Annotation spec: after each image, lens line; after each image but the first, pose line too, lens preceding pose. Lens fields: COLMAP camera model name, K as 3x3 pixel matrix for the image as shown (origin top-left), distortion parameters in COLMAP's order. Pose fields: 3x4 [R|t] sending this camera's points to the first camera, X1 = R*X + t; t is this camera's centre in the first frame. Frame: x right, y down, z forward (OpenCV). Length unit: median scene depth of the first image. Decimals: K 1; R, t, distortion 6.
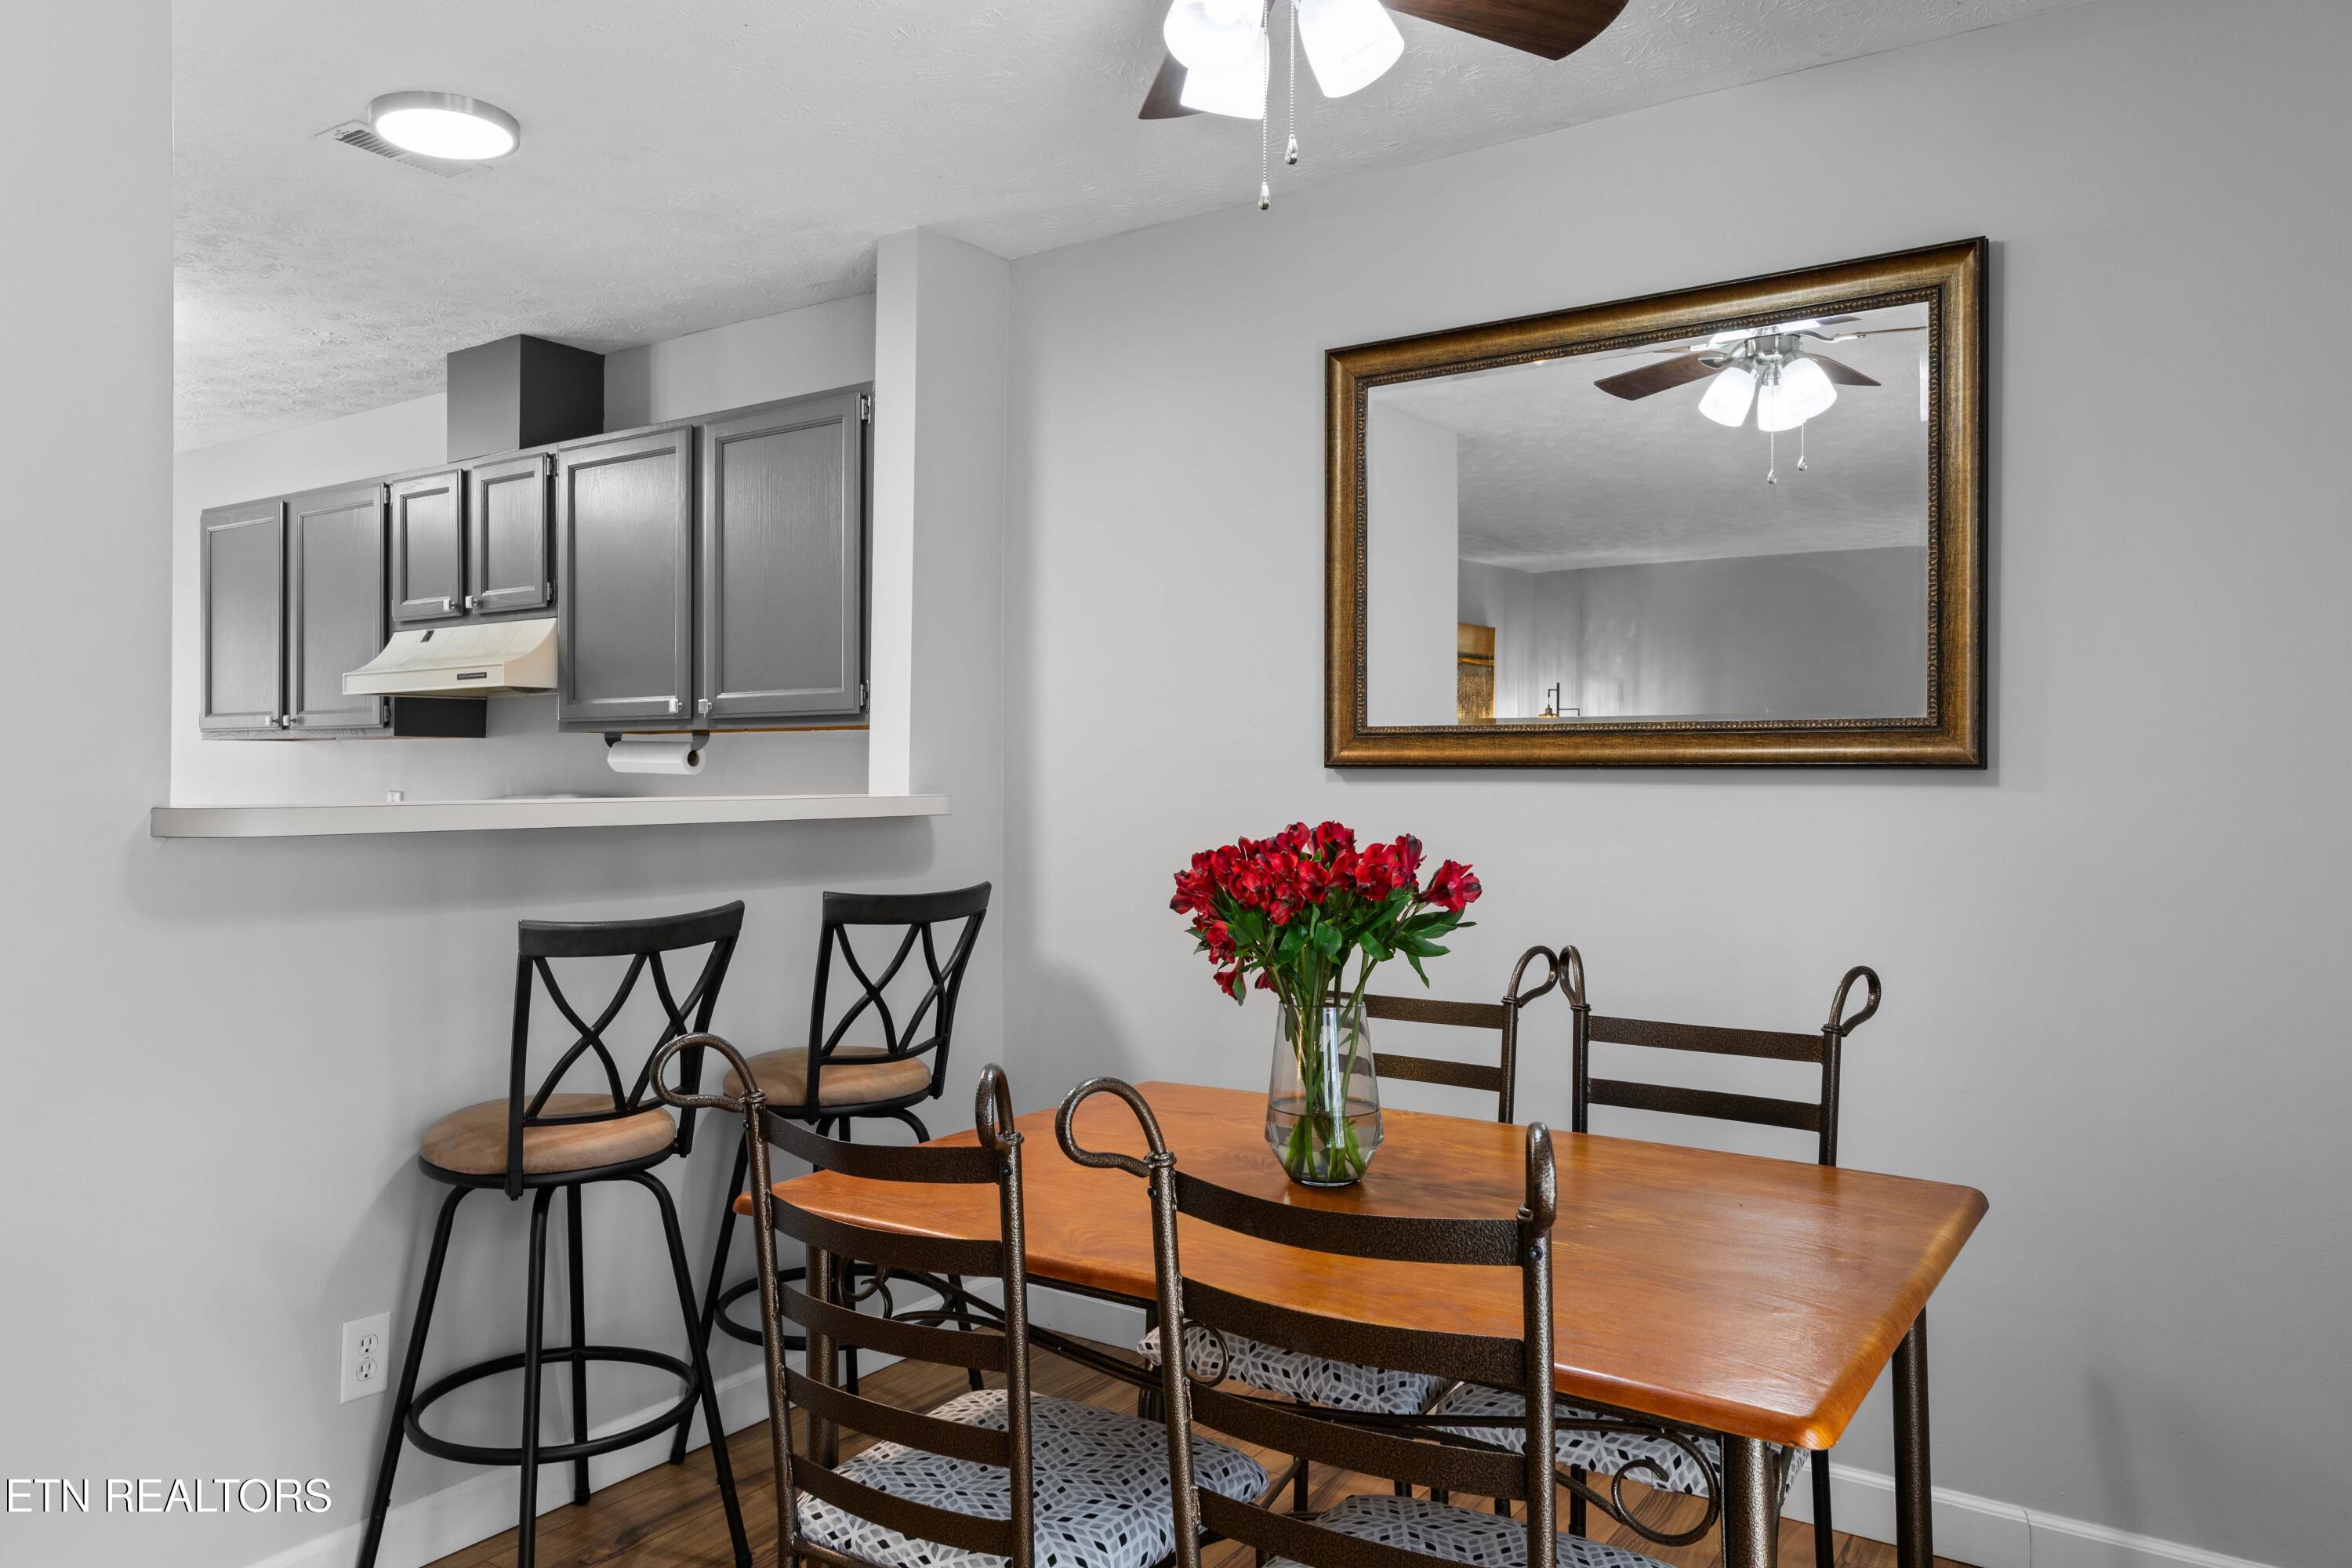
lens RADIAL K [[1570.1, 0, 1176.0], [0, 1570.1, 784.0], [0, 0, 1]] dist [-0.001198, -0.000841]
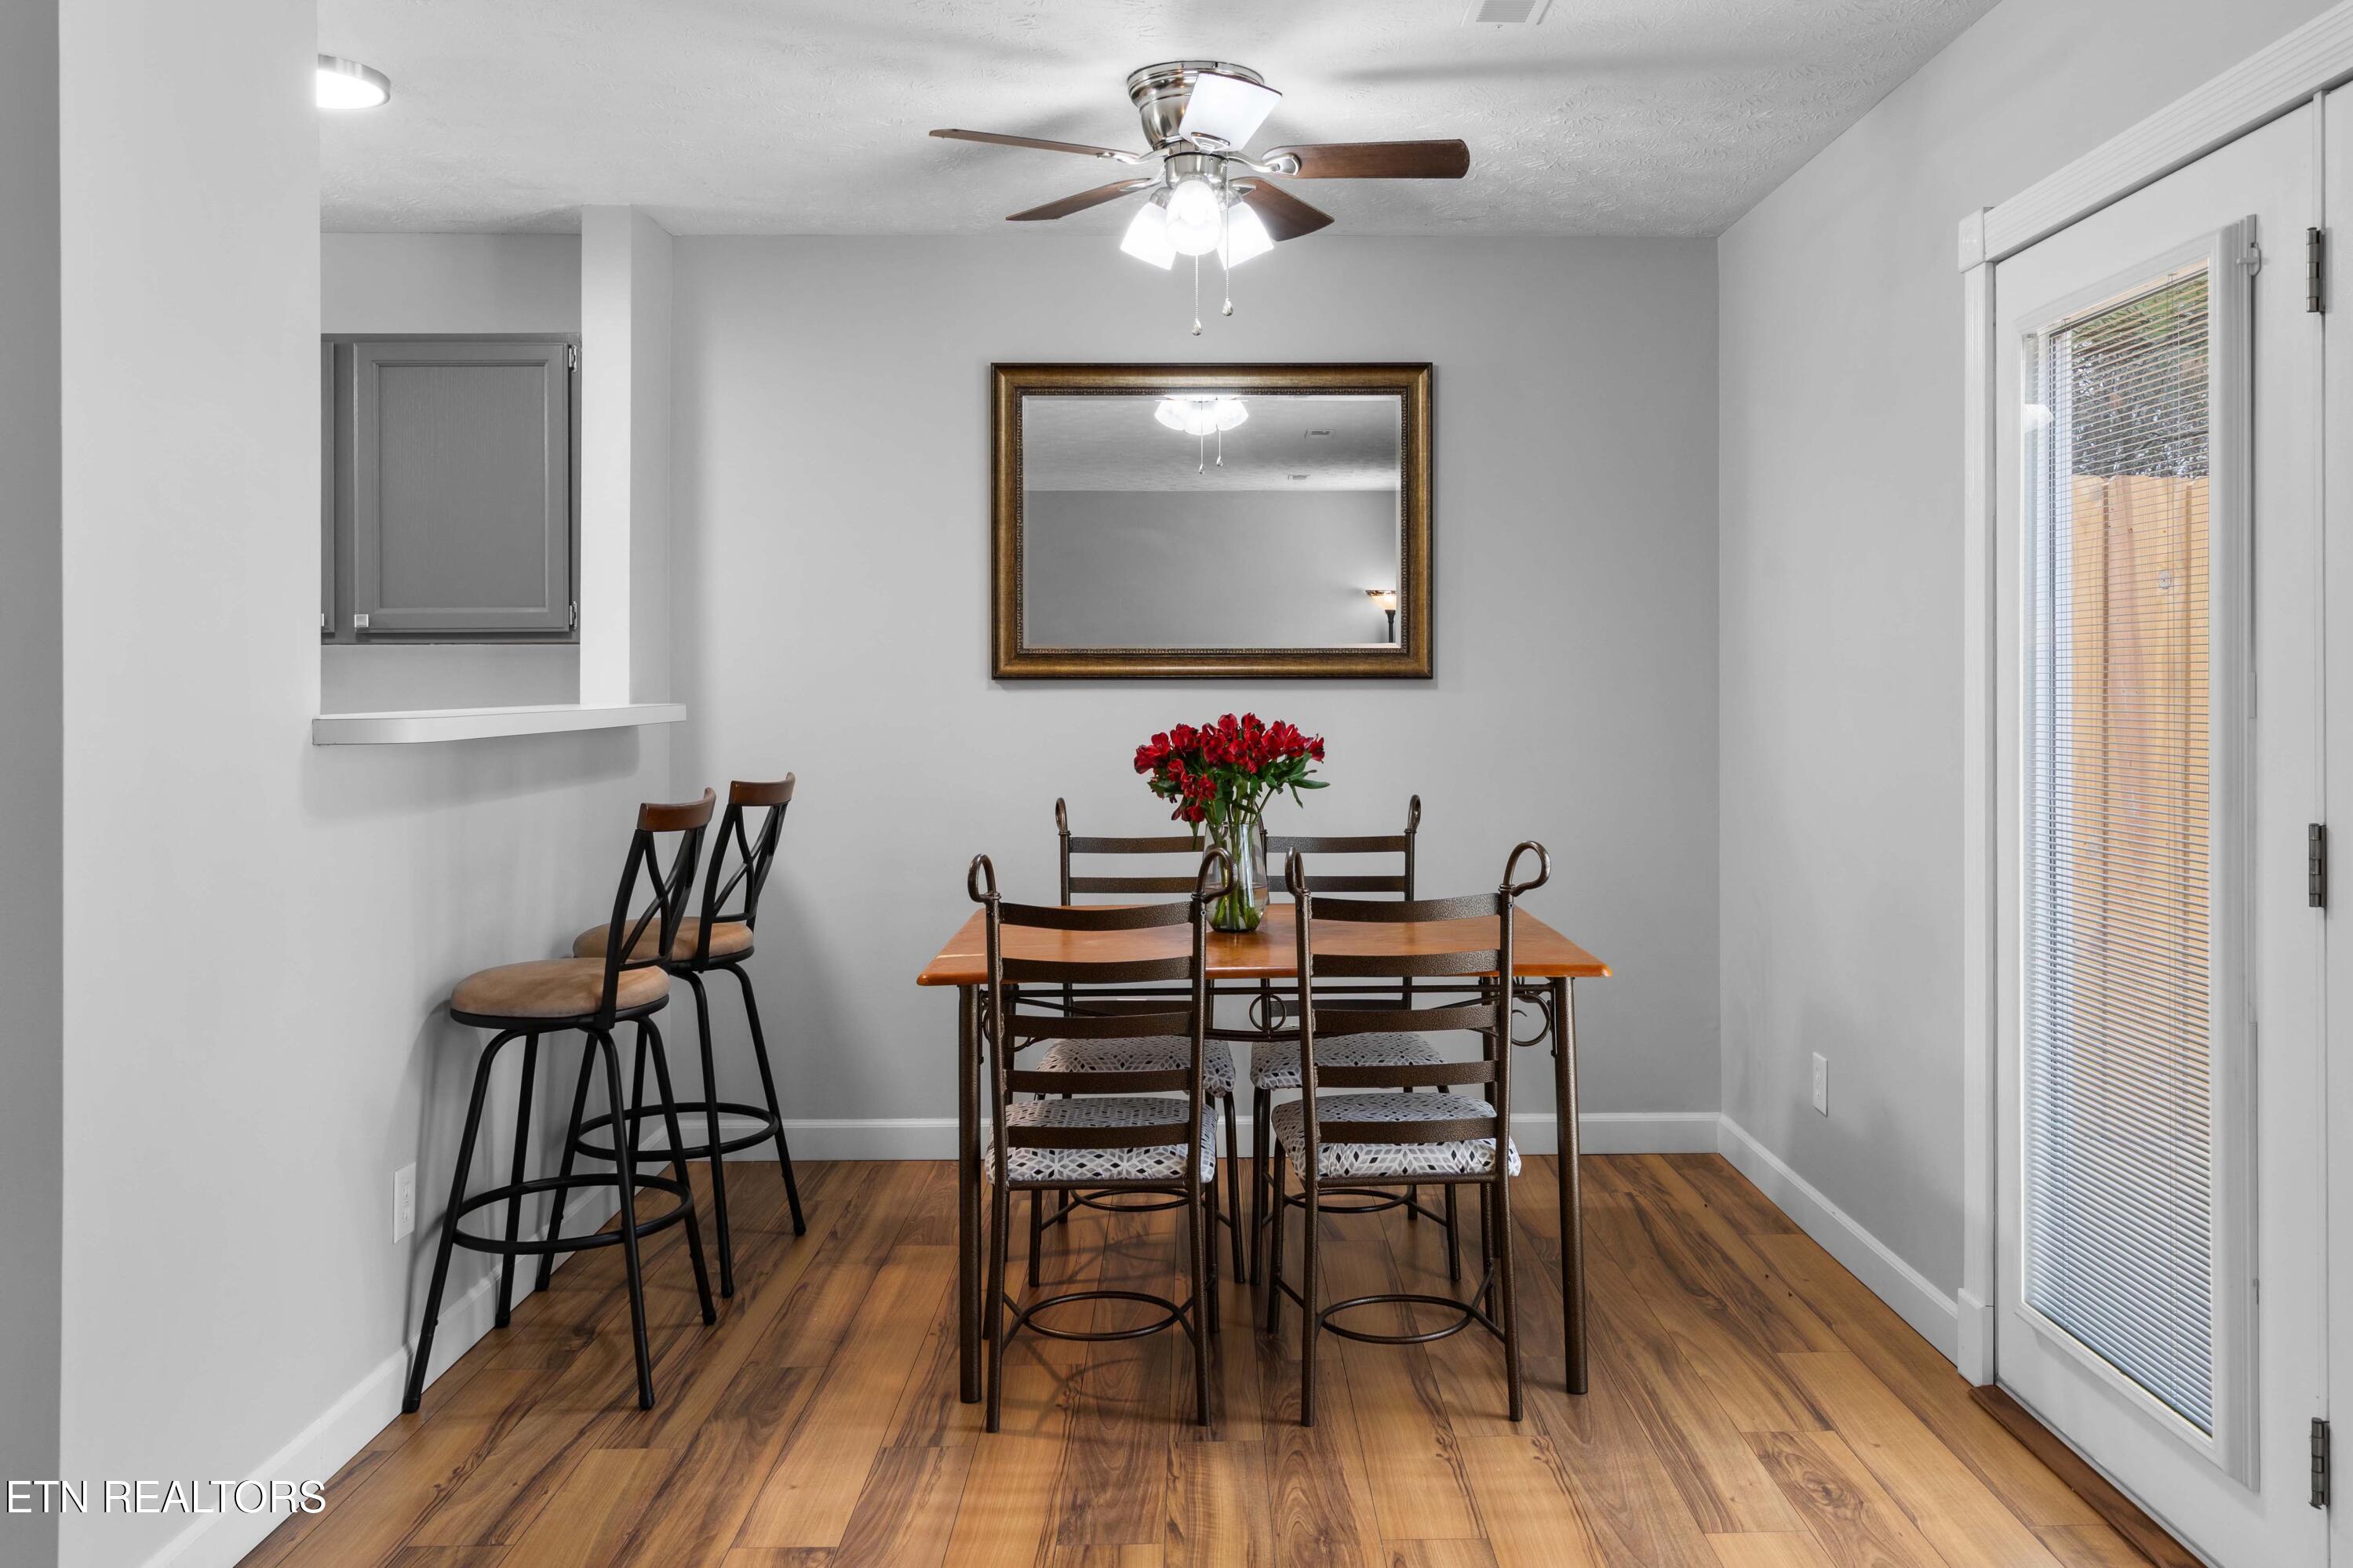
lens RADIAL K [[1718.9, 0, 1179.7], [0, 1718.9, 703.5], [0, 0, 1]] dist [0.010574, -0.000647]
pose [[0.812306, -0.010984, 0.583128, -0.624687], [0.008466, 0.999939, 0.007041, 0.000953], [-0.583170, -0.000783, 0.812350, -0.268904]]
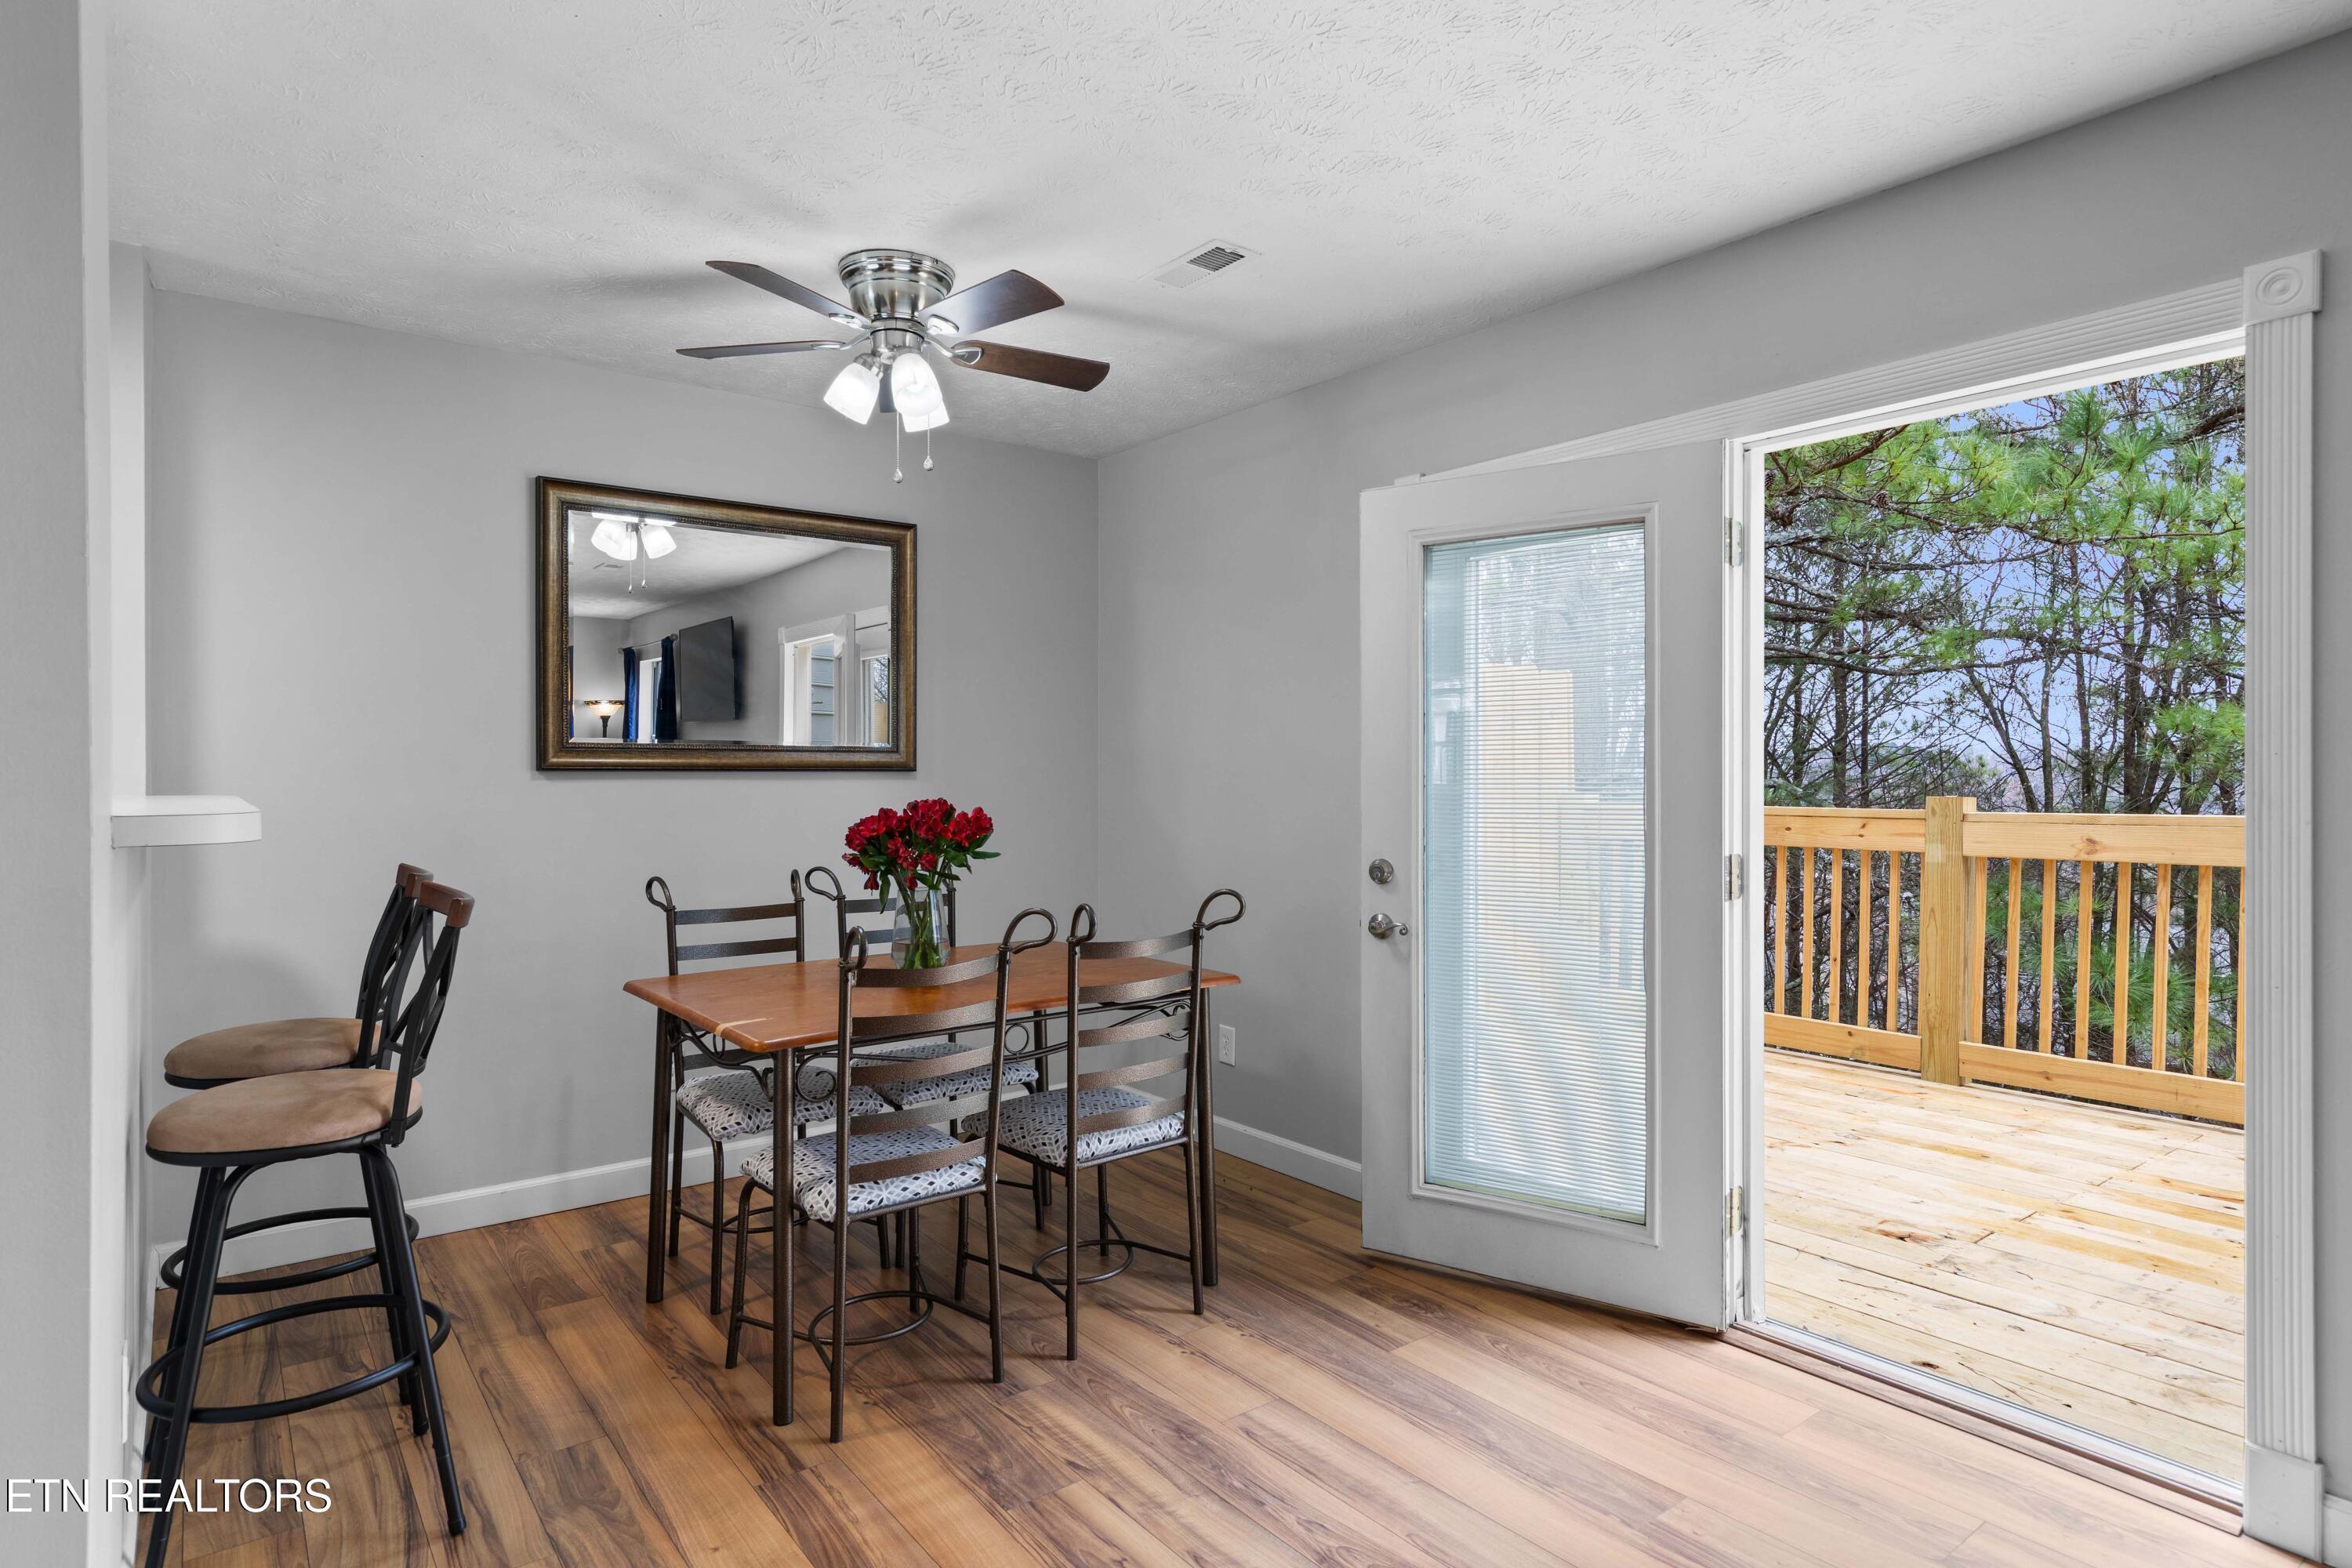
lens RADIAL K [[1257.5, 0, 1181.4], [0, 1257.5, 794.7], [0, 0, 1]] dist [0.017110, 0.000234]
pose [[0.318059, -0.019068, 0.947879, -0.812253], [0.009791, 0.999810, 0.016827, -0.002177], [-0.948020, 0.003929, 0.318186, 0.085866]]
